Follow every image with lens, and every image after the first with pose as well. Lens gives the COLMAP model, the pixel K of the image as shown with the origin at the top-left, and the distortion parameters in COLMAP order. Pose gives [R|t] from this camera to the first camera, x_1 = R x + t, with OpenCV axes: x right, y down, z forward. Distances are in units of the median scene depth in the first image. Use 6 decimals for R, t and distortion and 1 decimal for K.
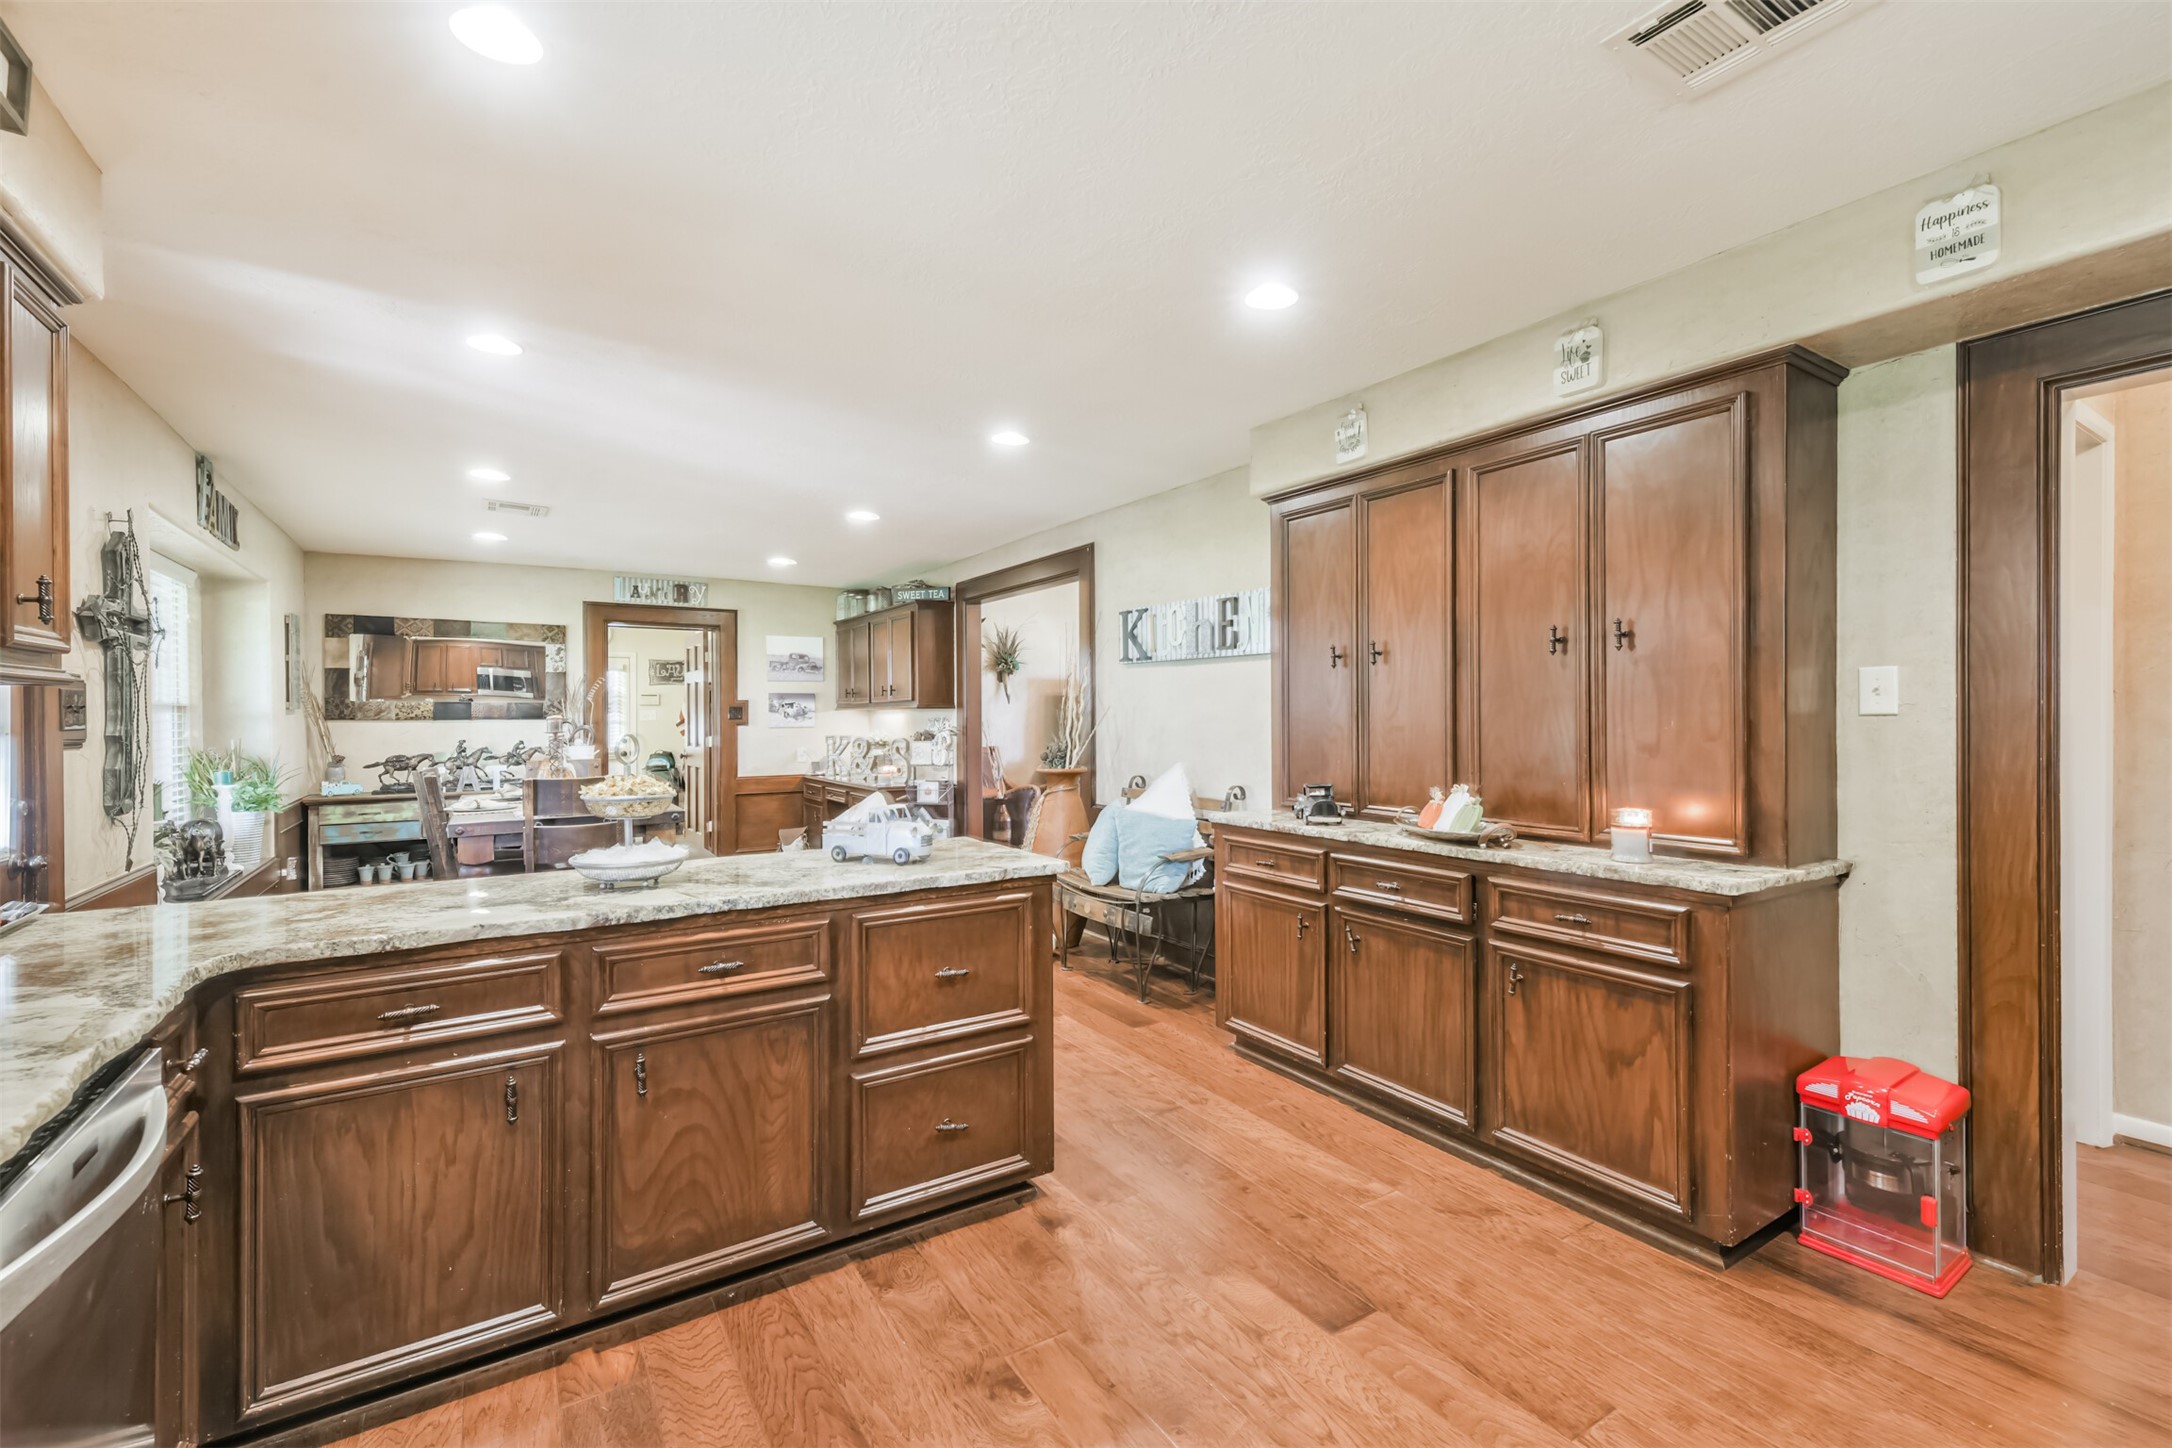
lens RADIAL K [[925.7, 0, 1085.1], [0, 925.7, 718.5], [0, 0, 1]] dist [-0.000794, -0.002160]
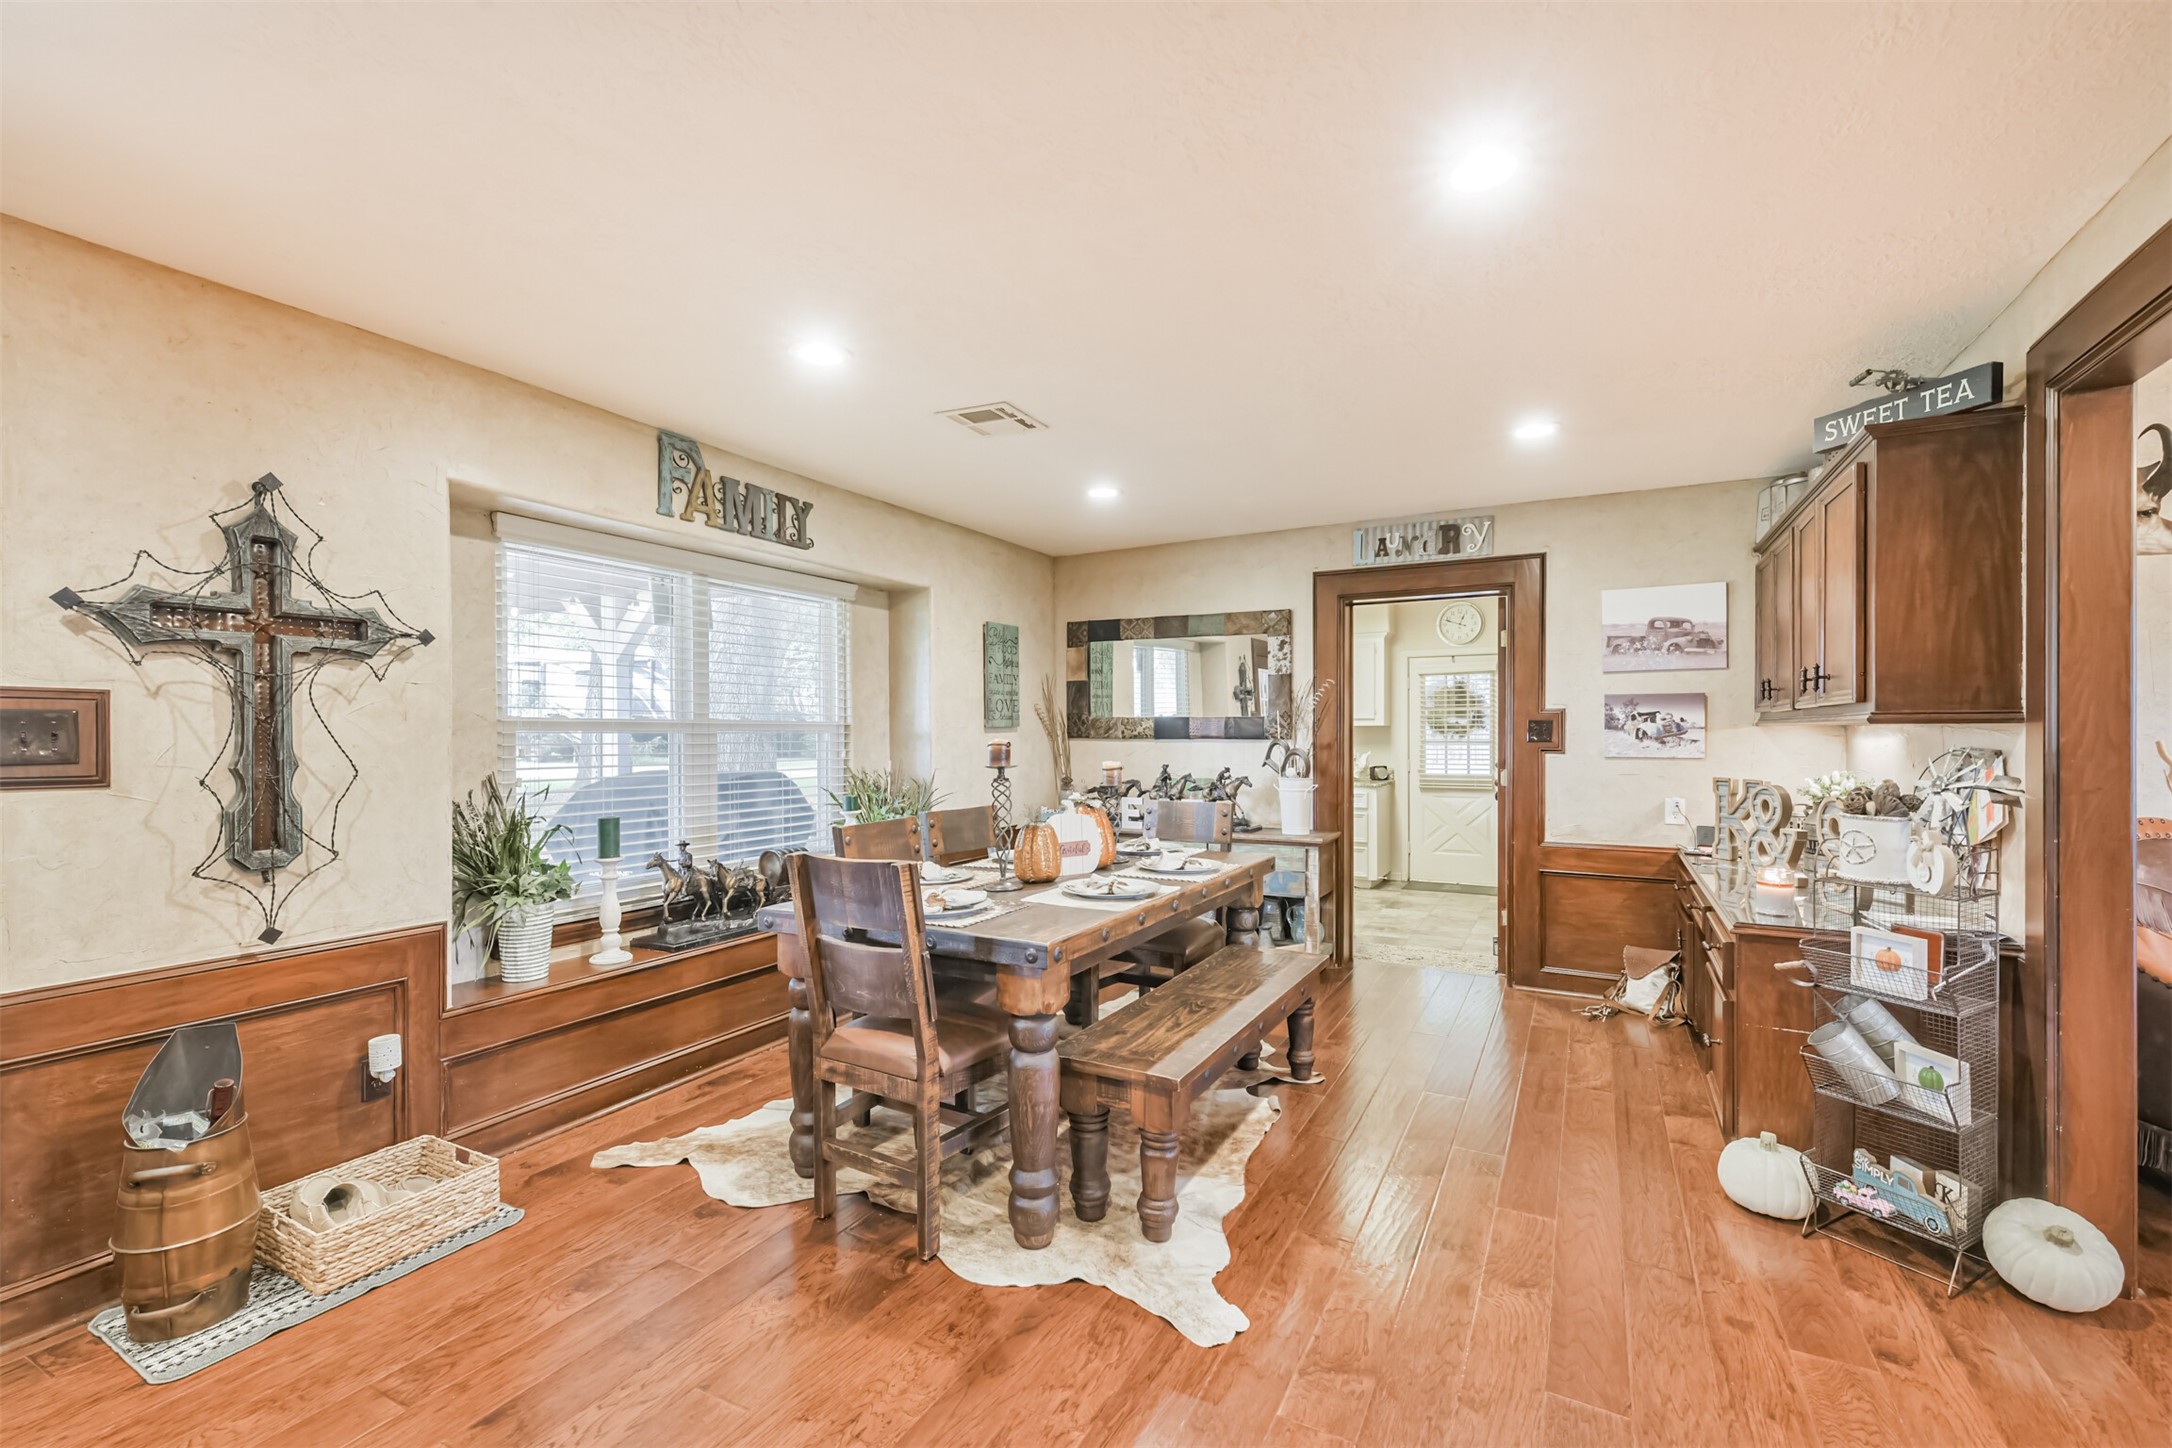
lens RADIAL K [[925.7, 0, 1071.1], [0, 925.7, 731.0], [0, 0, 1]] dist [-0.000794, -0.002160]
pose [[0.477049, 0.004154, -0.878867, -0.008958], [-0.002999, 0.999991, 0.003098, -0.007178], [0.878871, 0.001158, 0.477057, 0.482927]]
